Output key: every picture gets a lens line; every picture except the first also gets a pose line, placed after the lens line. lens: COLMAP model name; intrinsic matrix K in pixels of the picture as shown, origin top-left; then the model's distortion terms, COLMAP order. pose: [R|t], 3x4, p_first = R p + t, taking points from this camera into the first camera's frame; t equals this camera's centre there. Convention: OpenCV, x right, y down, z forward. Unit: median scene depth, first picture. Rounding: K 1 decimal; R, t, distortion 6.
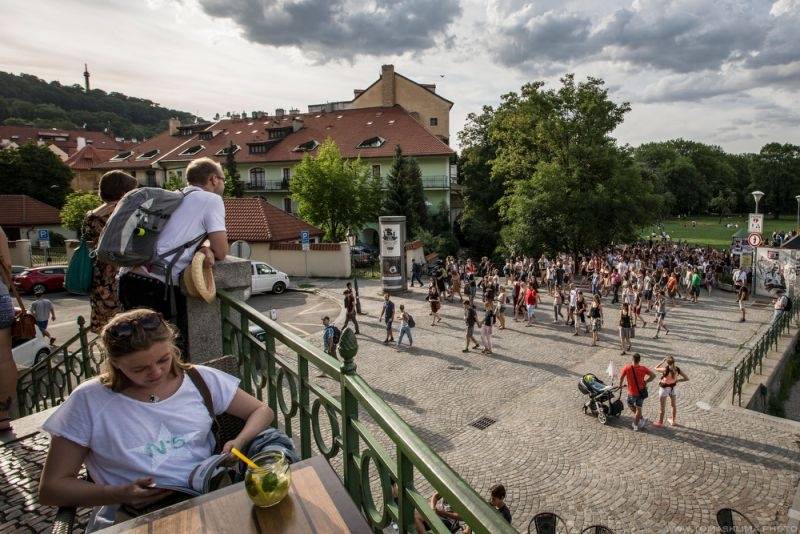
lens RADIAL K [[390.6, 0, 400.3], [0, 390.6, 236.7], [0, 0, 1]] dist [0.018448, 0.001131]
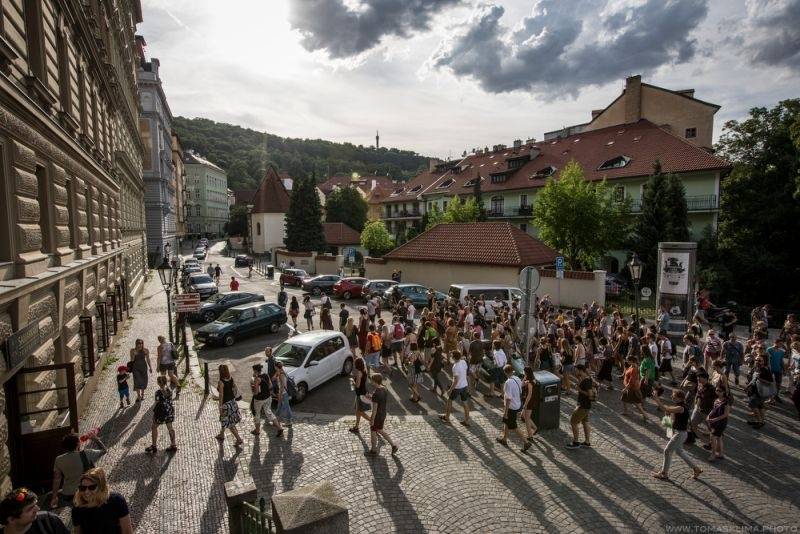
lens RADIAL K [[448.0, 0, 399.6], [0, 448.0, 270.1], [0, 0, 1]] dist [0.114431, 0.000692]
pose [[0.808553, 0.057119, -0.585644, 0.174114], [-0.047886, 0.998364, 0.031261, 0.002007], [0.586471, 0.002768, 0.809965, -0.182875]]
